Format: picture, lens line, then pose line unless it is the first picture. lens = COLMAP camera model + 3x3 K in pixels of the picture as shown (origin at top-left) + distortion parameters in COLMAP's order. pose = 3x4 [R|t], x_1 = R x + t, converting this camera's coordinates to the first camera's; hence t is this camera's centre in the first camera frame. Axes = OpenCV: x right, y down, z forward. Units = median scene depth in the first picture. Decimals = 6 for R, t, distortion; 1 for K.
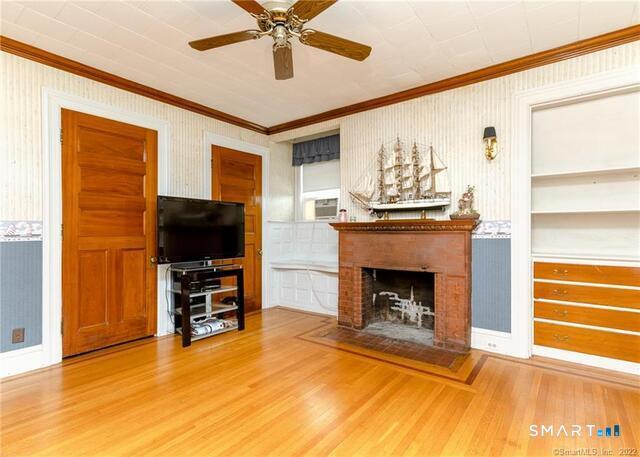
lens RADIAL K [[327.9, 0, 321.6], [0, 327.9, 230.5], [0, 0, 1]] dist [0.003329, 0.002748]
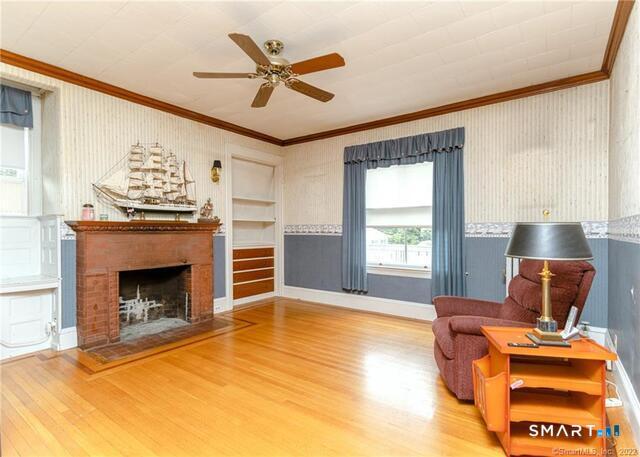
lens RADIAL K [[327.9, 0, 322.1], [0, 327.9, 230.5], [0, 0, 1]] dist [0.003329, 0.002748]
pose [[-0.022029, 0.000100, 0.999757, -0.852382], [-0.000826, 1.000000, -0.000118, -0.000622], [-0.999757, -0.000828, -0.022029, 0.499725]]
